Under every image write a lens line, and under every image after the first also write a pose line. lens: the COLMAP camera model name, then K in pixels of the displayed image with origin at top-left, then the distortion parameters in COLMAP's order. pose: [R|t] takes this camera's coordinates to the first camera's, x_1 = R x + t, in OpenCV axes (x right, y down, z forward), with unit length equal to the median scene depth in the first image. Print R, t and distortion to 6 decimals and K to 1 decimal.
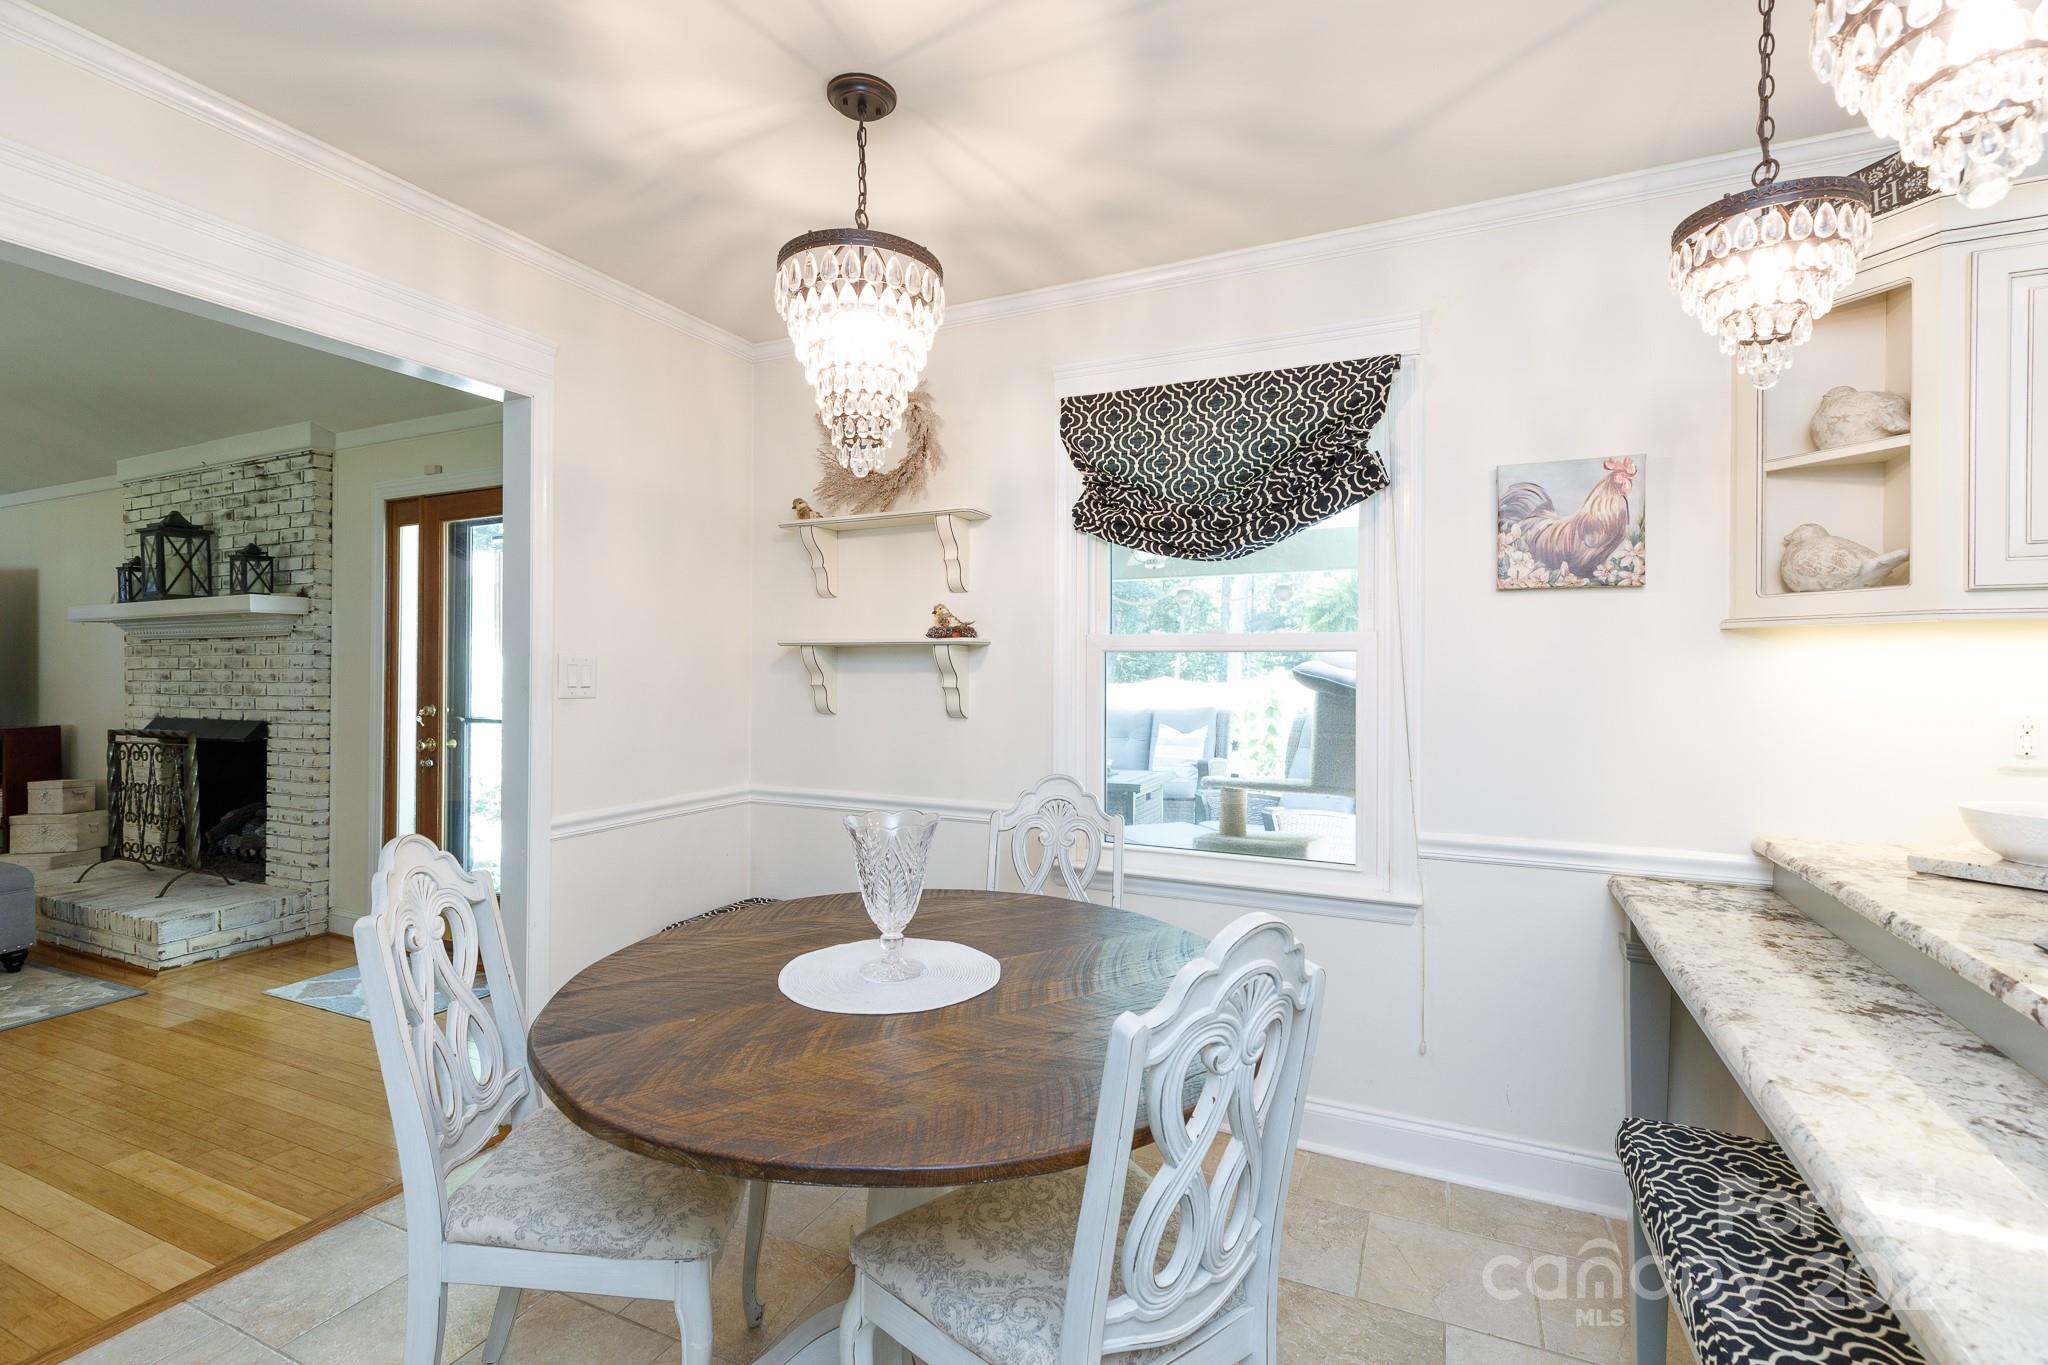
lens RADIAL K [[920.5, 0, 1024.1], [0, 920.5, 671.2], [0, 0, 1]] dist [0.004617, -0.000415]
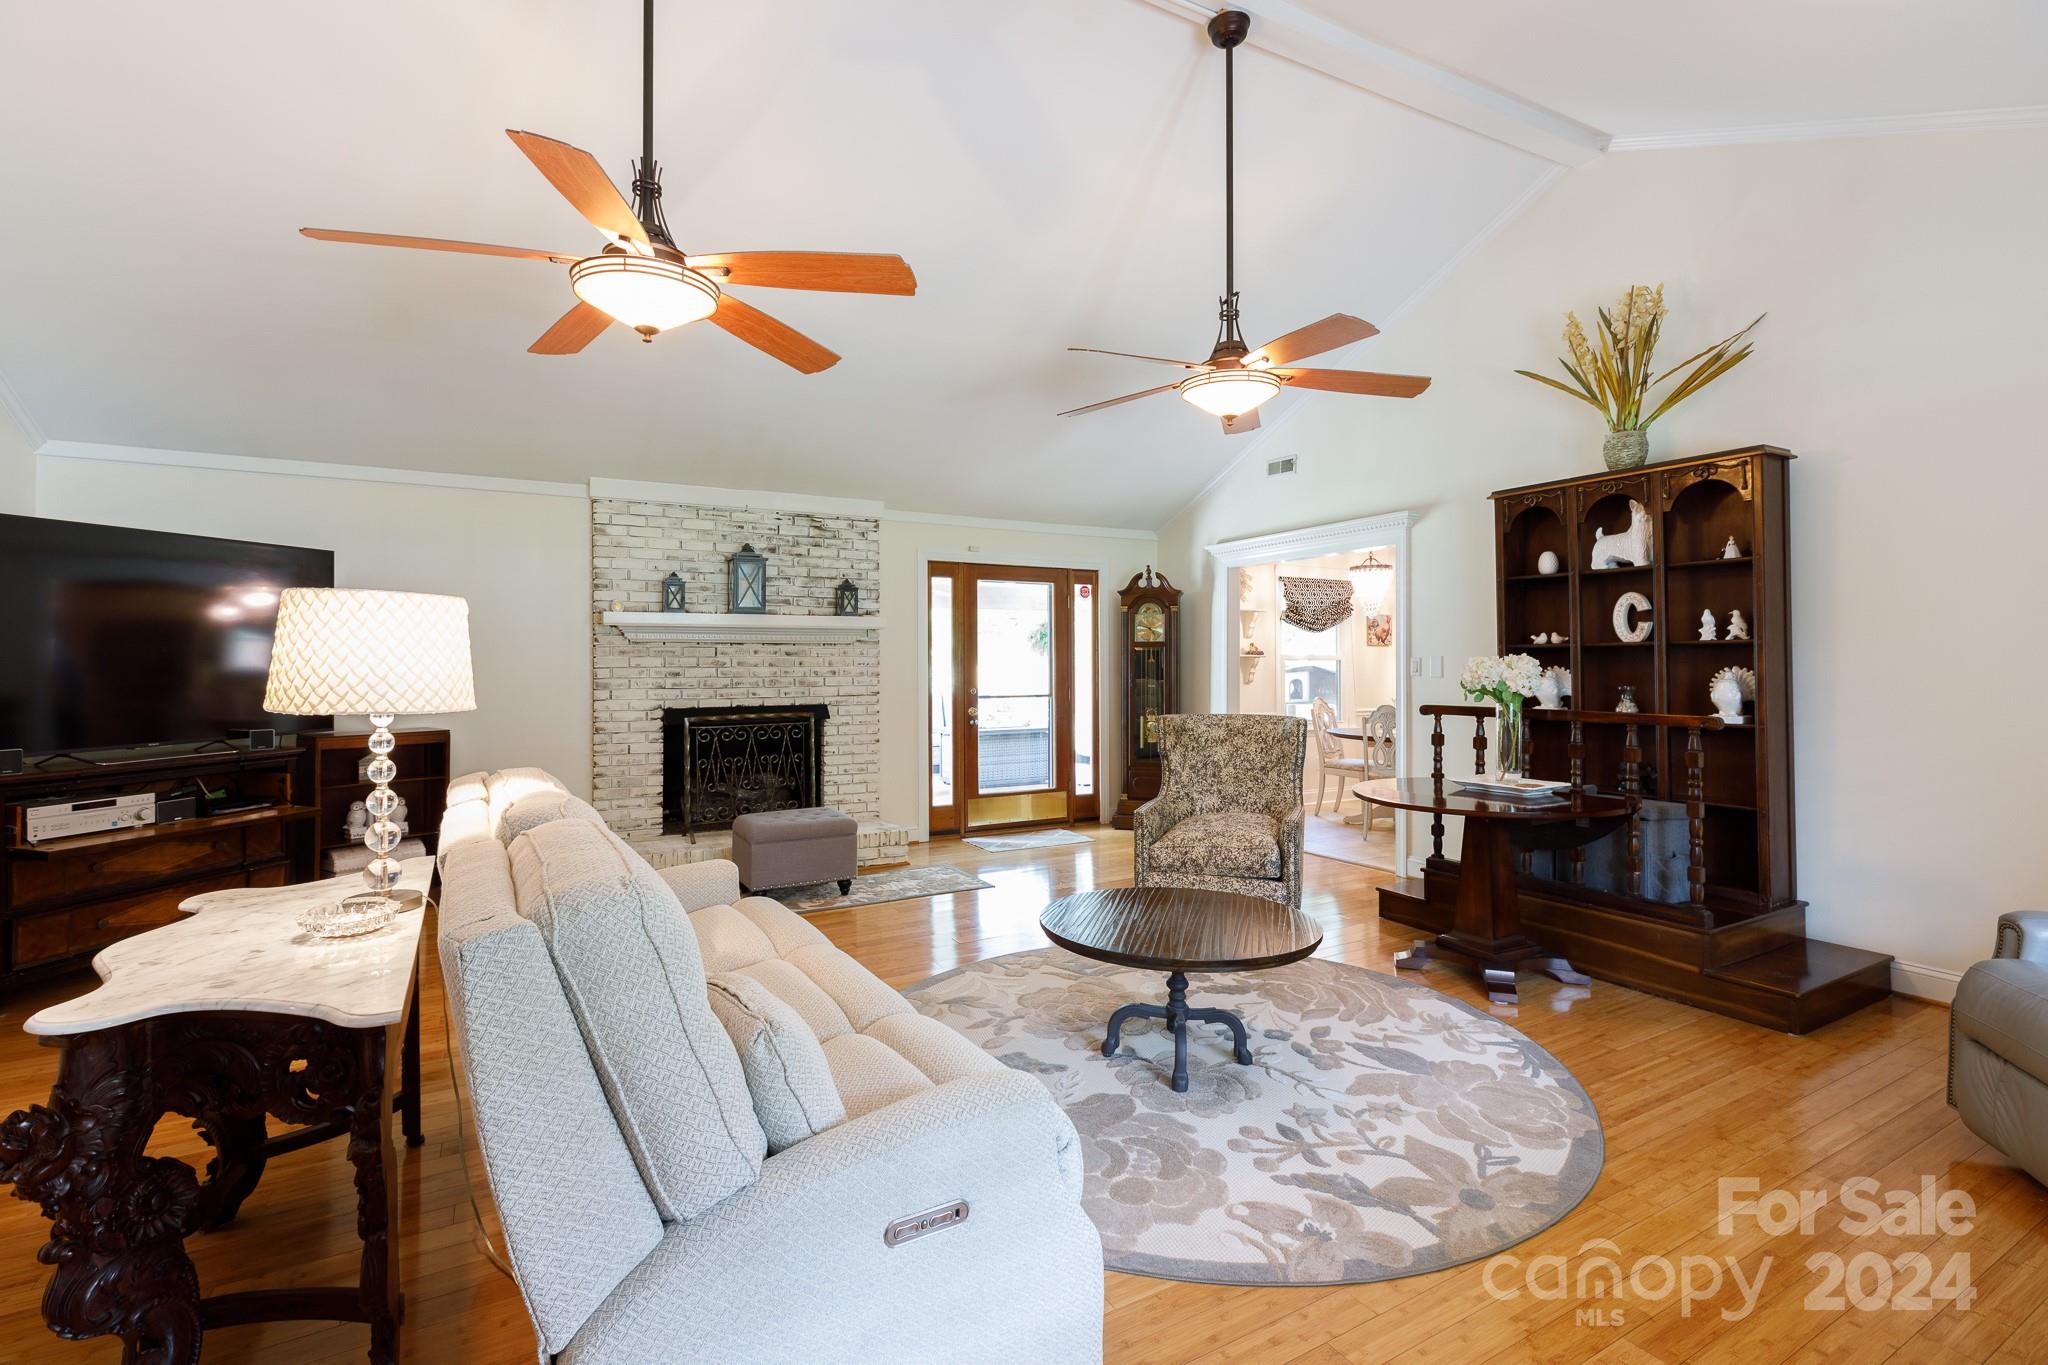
lens RADIAL K [[935.0, 0, 1029.7], [0, 935.0, 643.0], [0, 0, 1]] dist [0.021085, -0.000004]
pose [[0.584178, 0.018256, 0.811420, -3.749413], [0.004622, 0.999656, -0.025818, -0.000513], [-0.811612, 0.018833, 0.583893, -0.161046]]
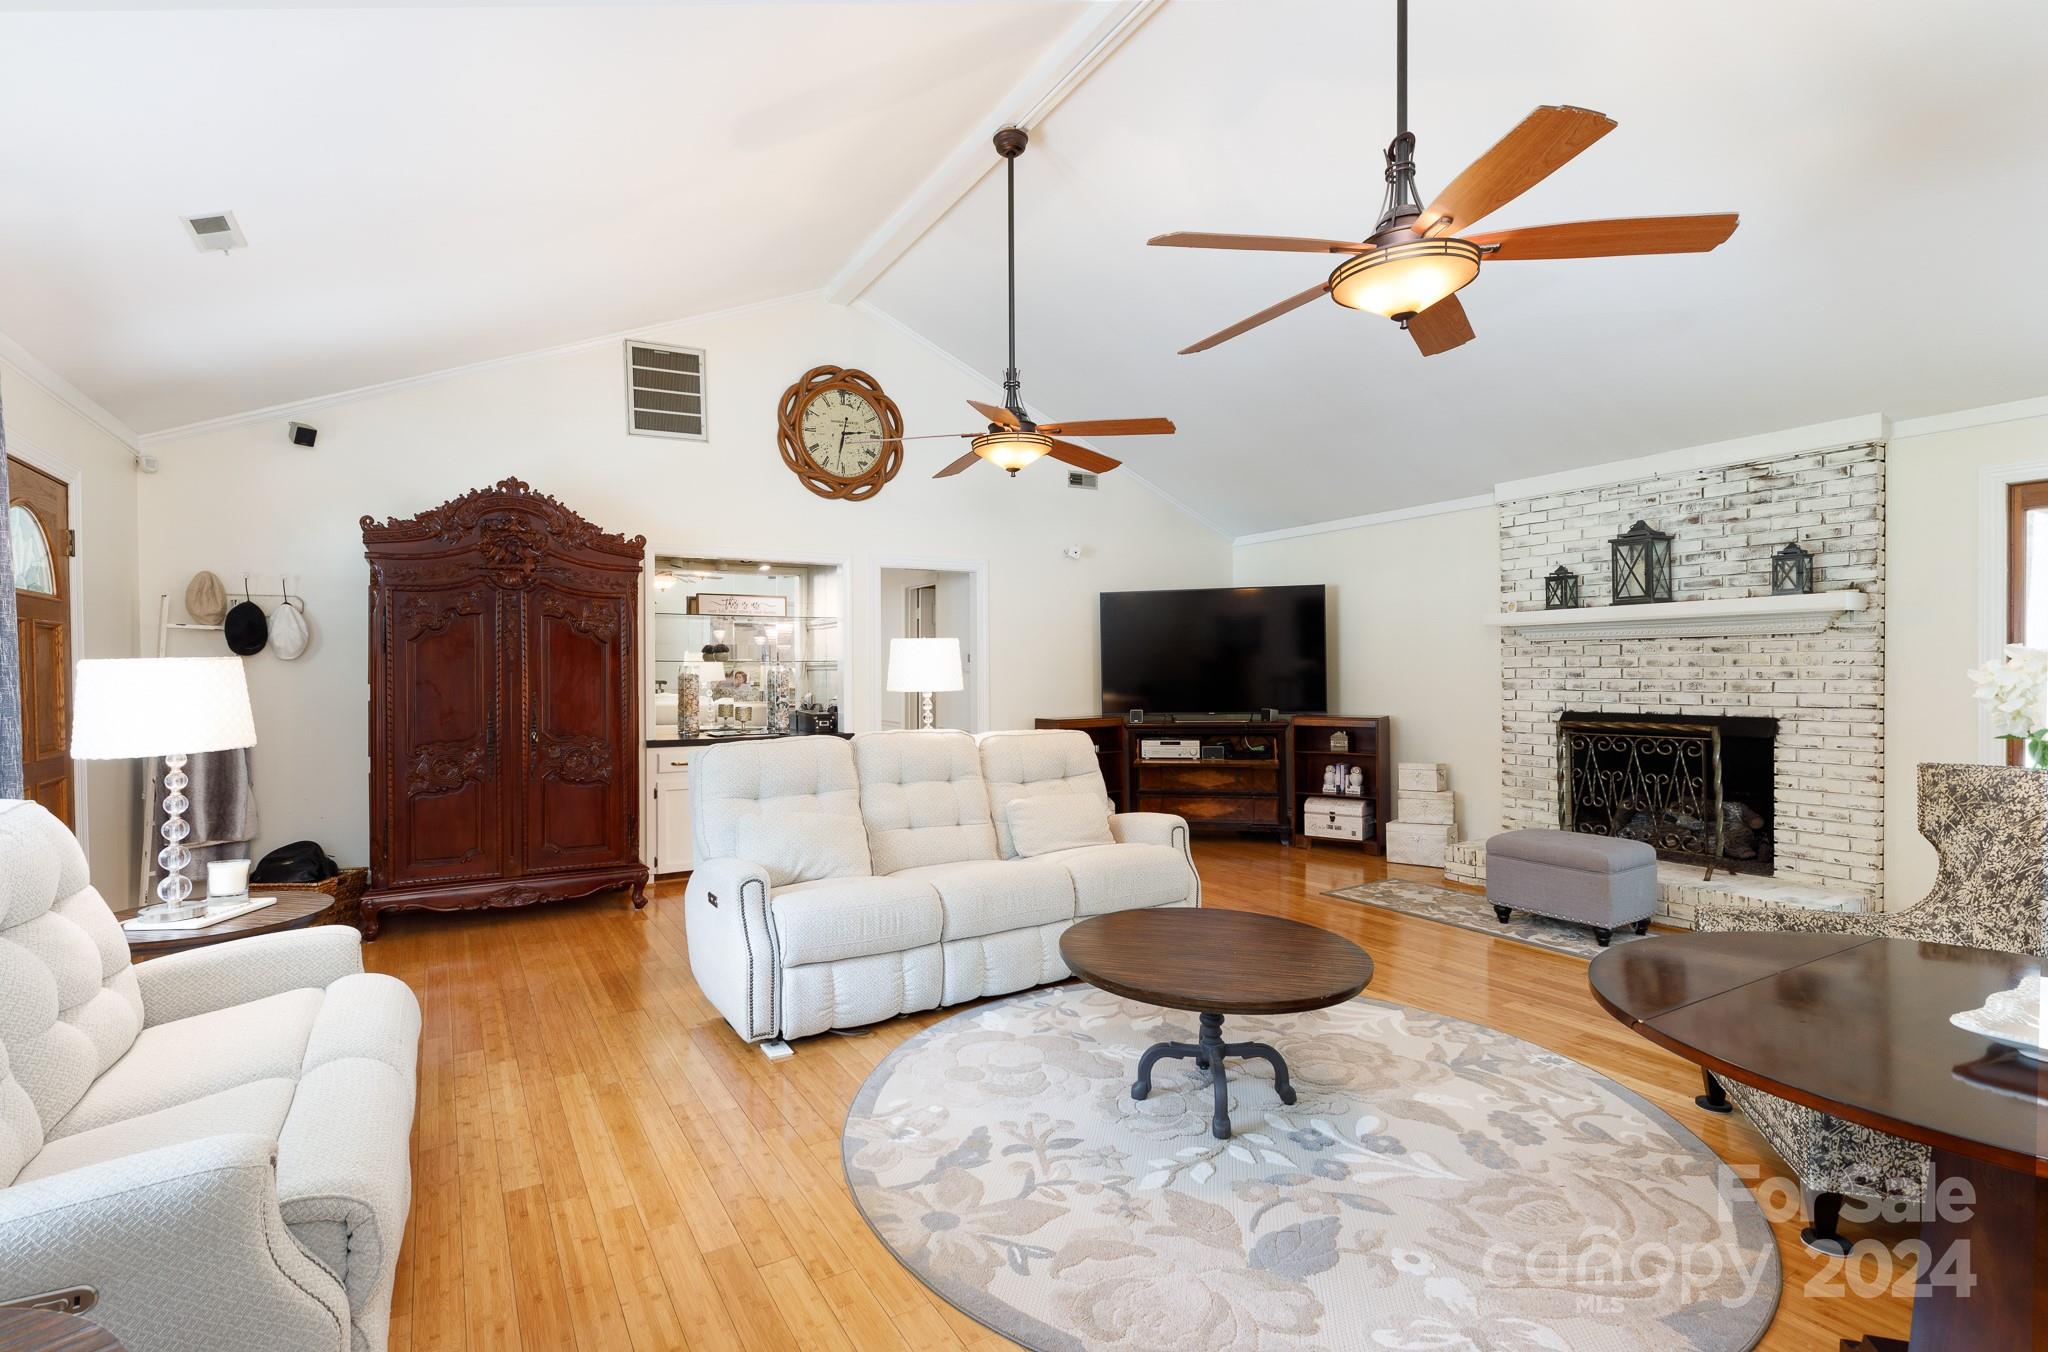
lens RADIAL K [[959.0, 0, 991.4], [0, 959.0, 677.3], [0, 0, 1]] dist [0.002221, -0.000023]
pose [[0.816885, -0.000927, -0.576800, -1.919195], [0.004980, 0.999973, 0.005445, -0.000885], [0.576779, -0.007320, 0.816867, -0.759753]]
